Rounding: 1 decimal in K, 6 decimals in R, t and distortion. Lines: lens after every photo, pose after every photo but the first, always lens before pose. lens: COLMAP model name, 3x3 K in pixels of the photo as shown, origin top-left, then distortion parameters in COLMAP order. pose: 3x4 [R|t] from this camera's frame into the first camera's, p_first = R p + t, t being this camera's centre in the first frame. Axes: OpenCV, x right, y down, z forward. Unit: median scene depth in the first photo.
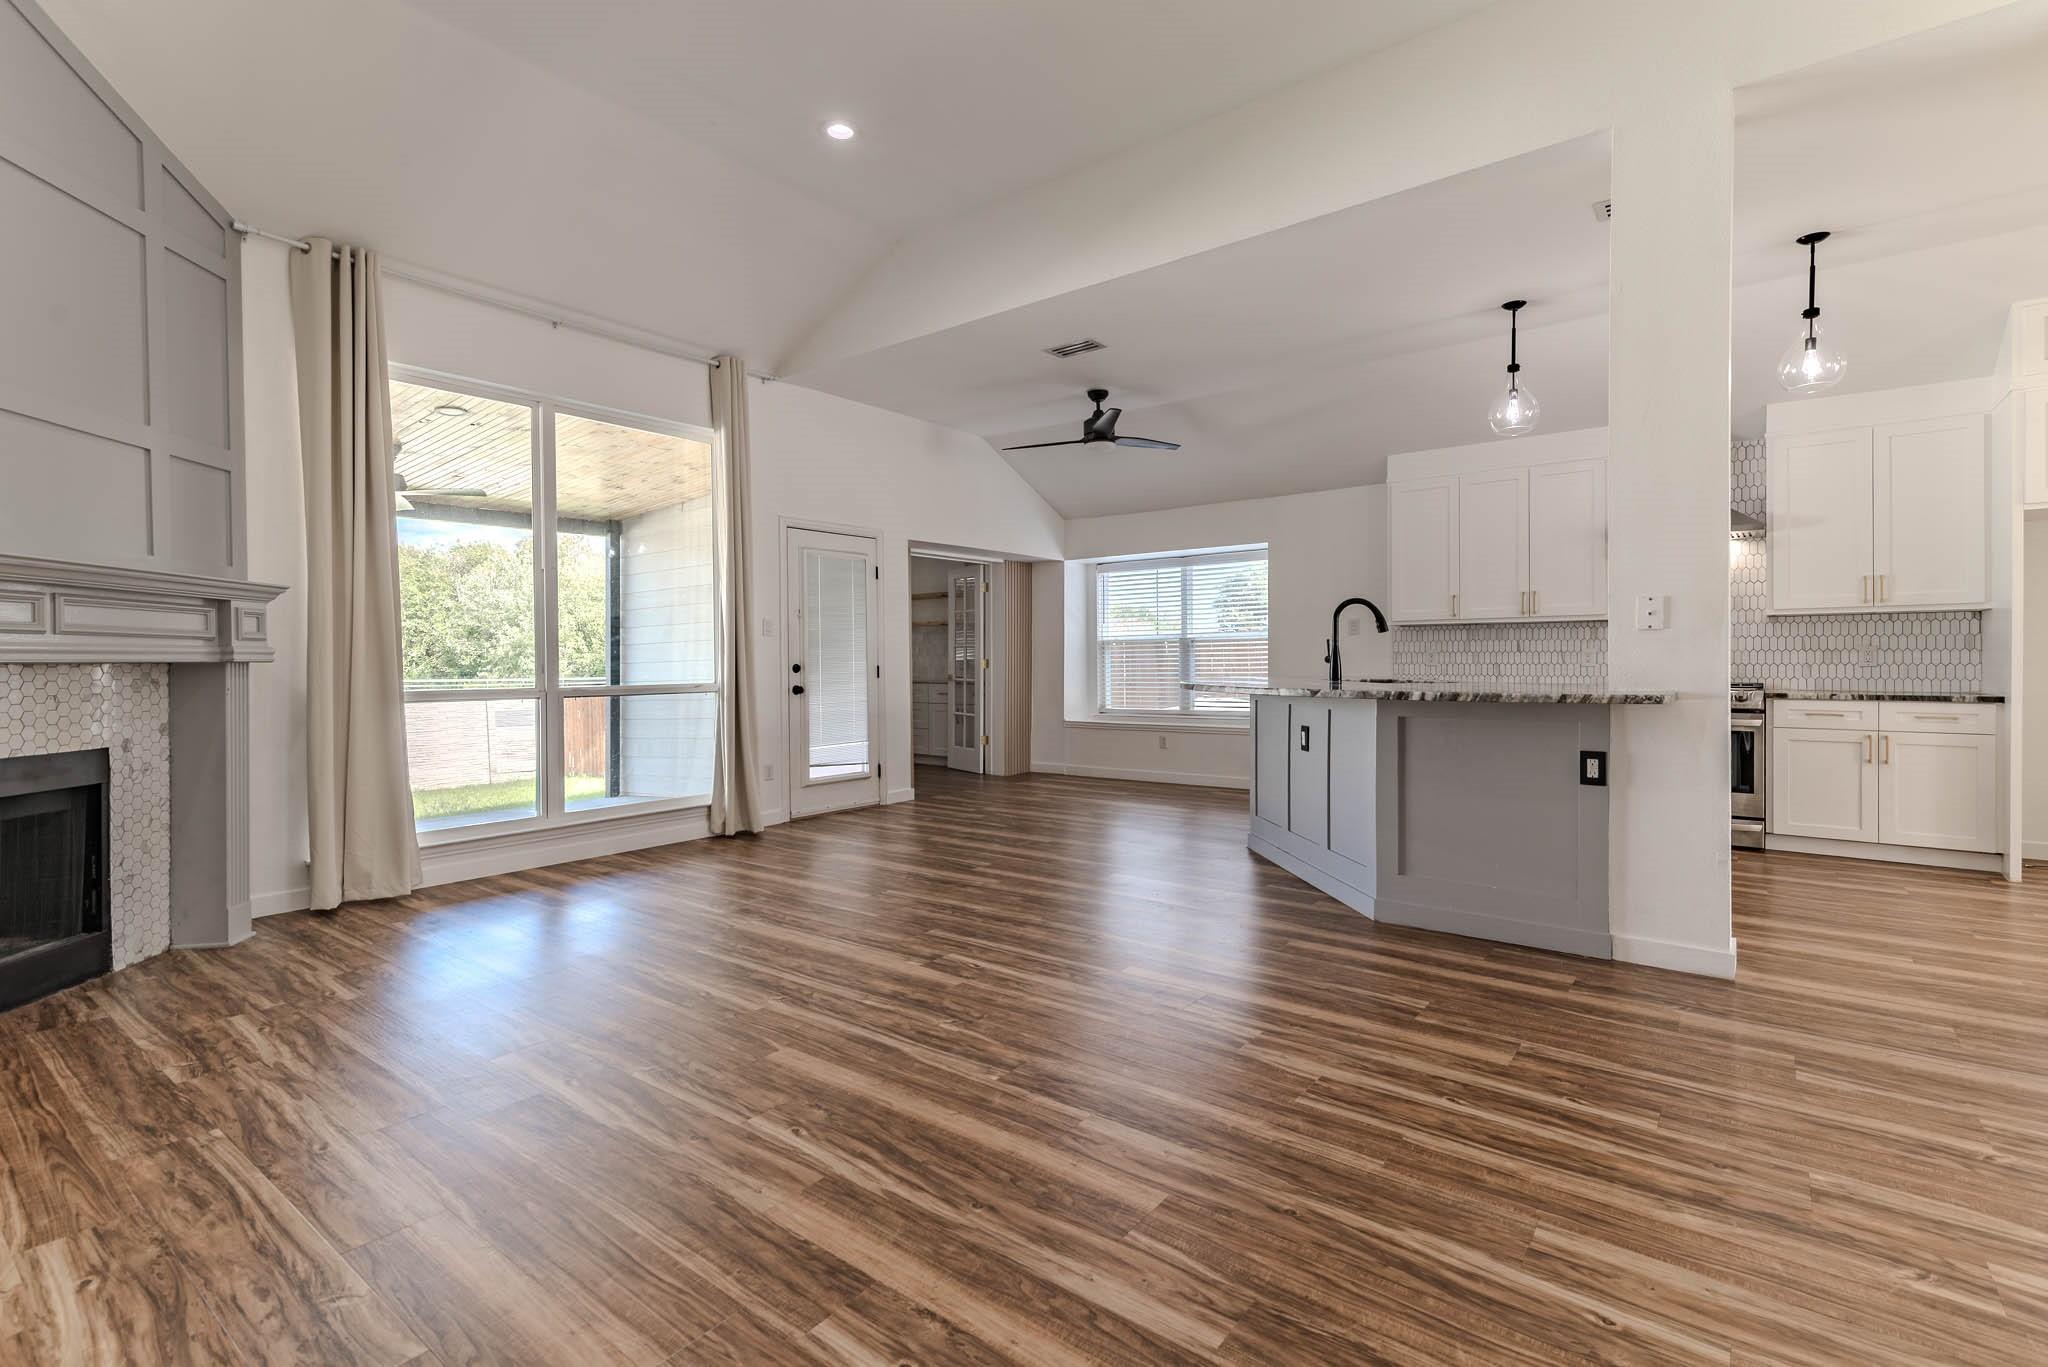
lens RADIAL K [[935.9, 0, 1031.2], [0, 935.9, 669.1], [0, 0, 1]] dist [0.011735, -0.000052]
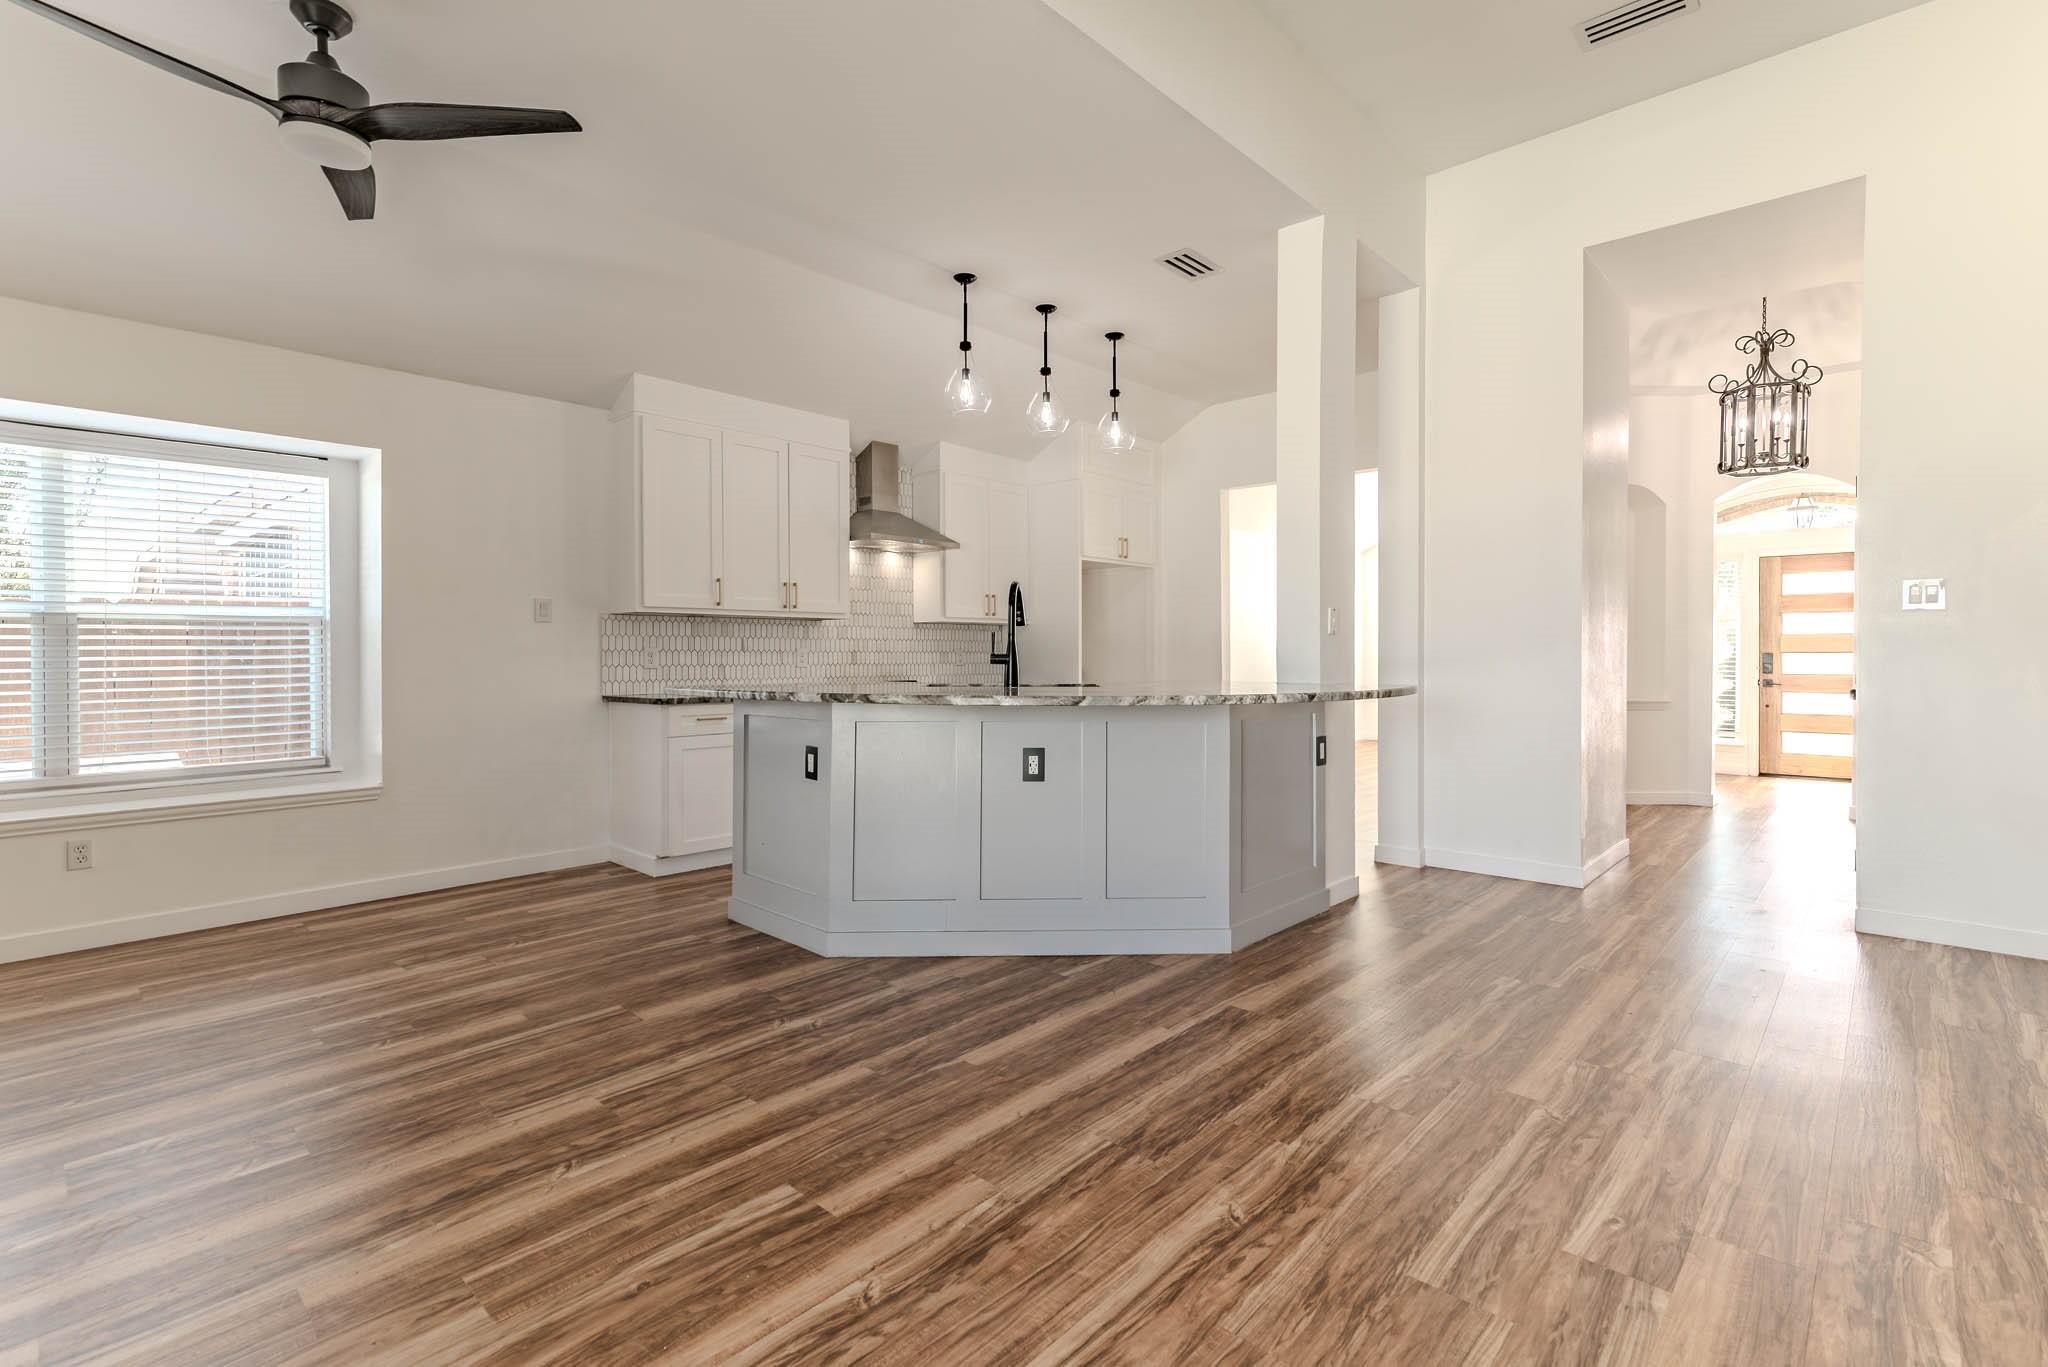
lens RADIAL K [[955.1, 0, 1041.3], [0, 955.1, 647.5], [0, 0, 1]] dist [0.006762, -0.000374]
pose [[0.087436, 0.011109, 0.996108, -0.620579], [0.013268, 0.999836, -0.012315, -0.014037], [-0.996082, 0.014293, 0.087274, 1.226235]]
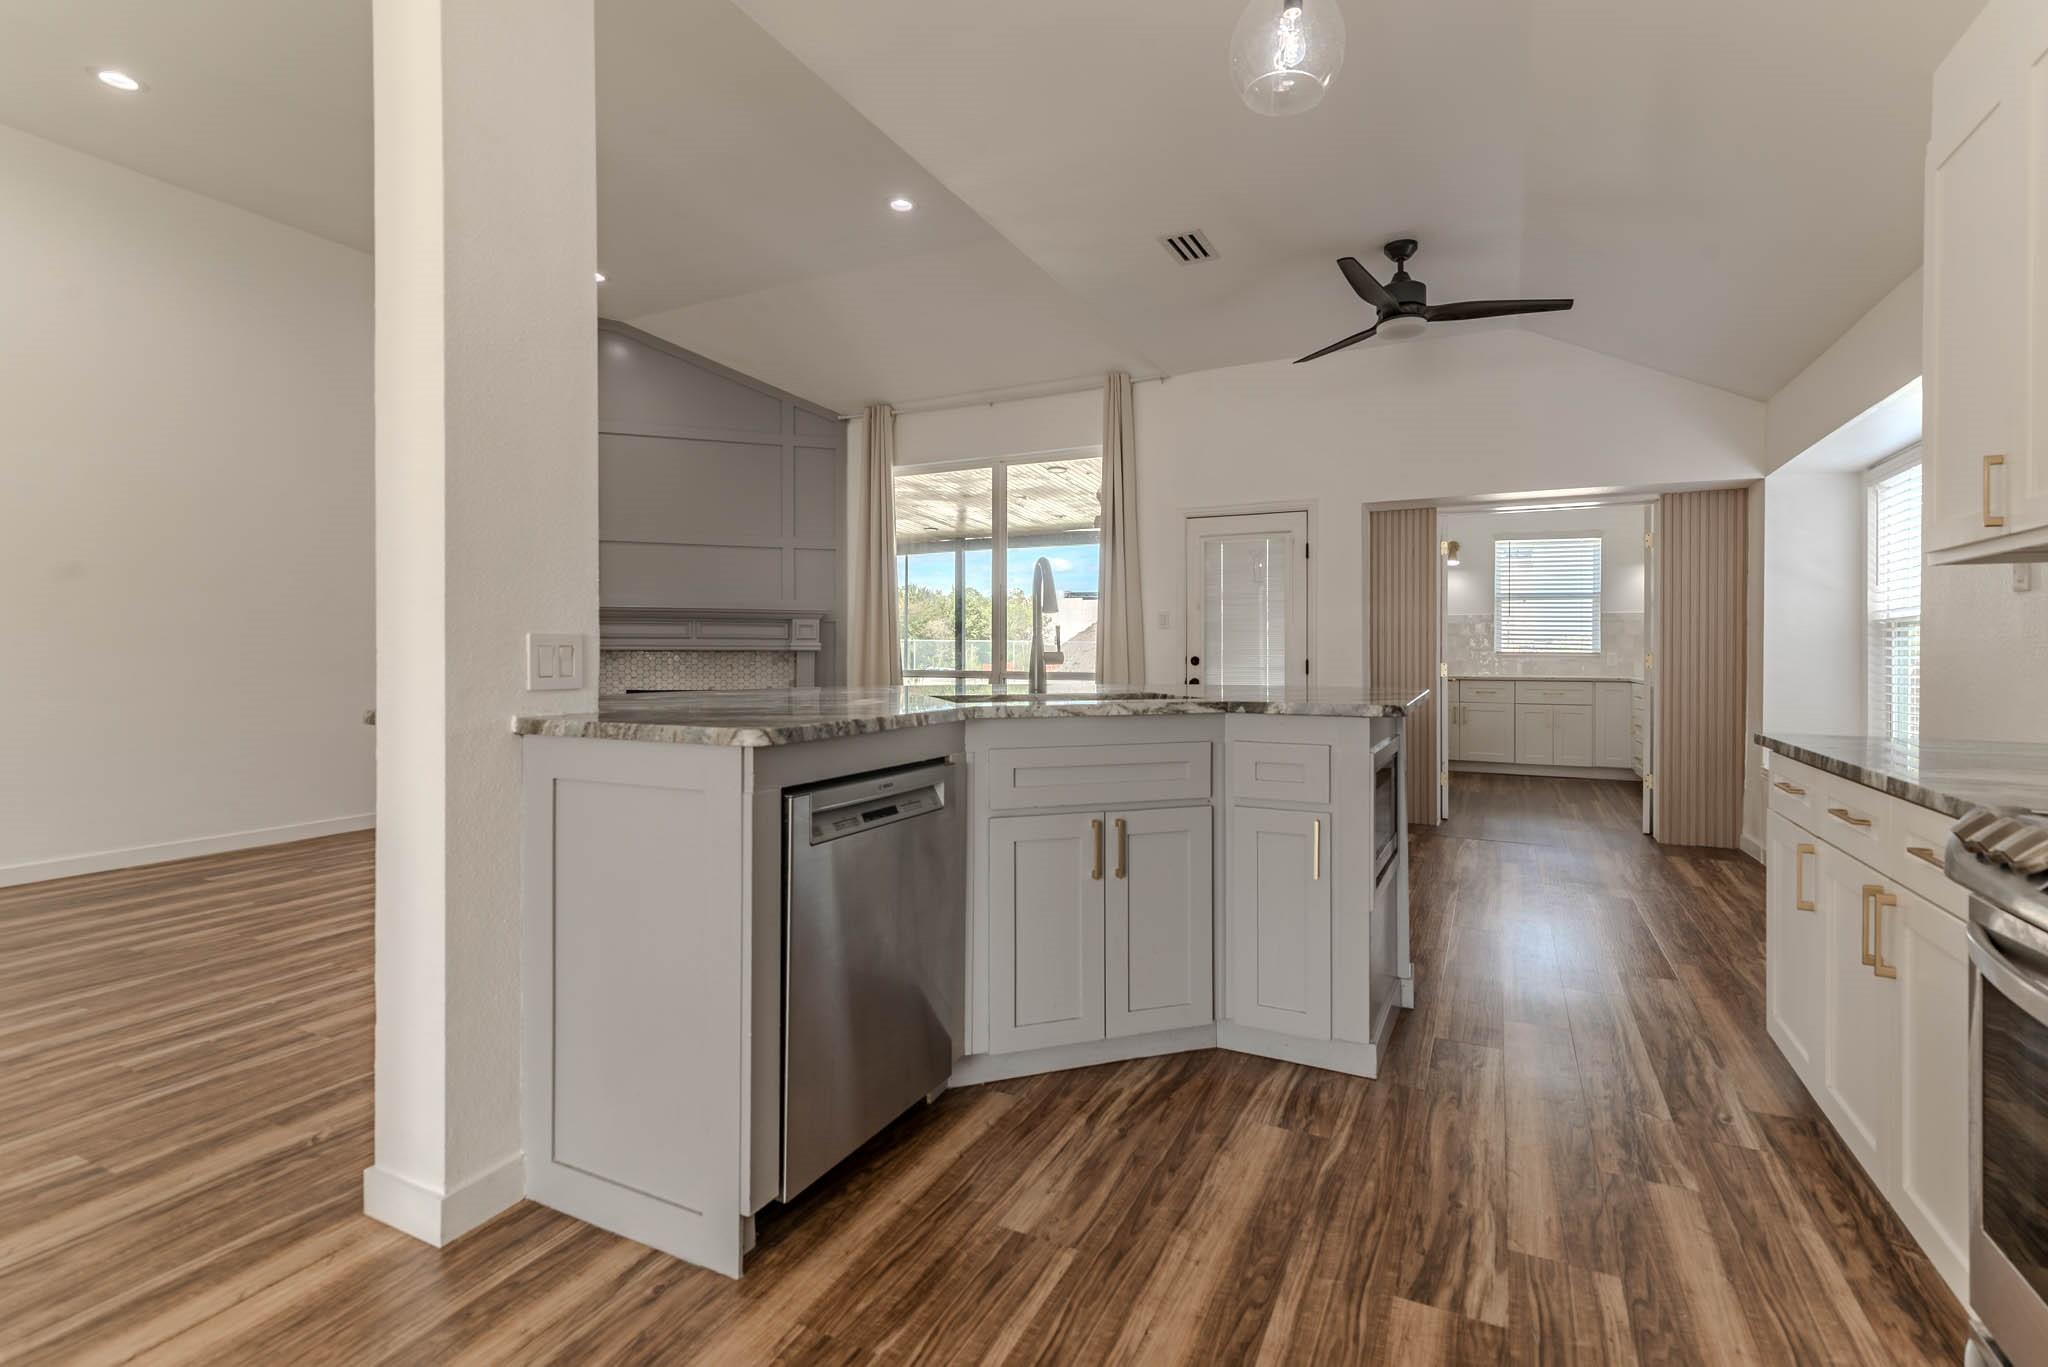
lens RADIAL K [[955.1, 0, 1041.3], [0, 955.1, 647.5], [0, 0, 1]] dist [0.006762, -0.000374]
pose [[0.203208, 0.003149, -0.979131, 1.264812], [-0.013269, 0.999912, 0.000462, -0.023528], [0.979046, 0.012898, 0.203231, 1.164996]]
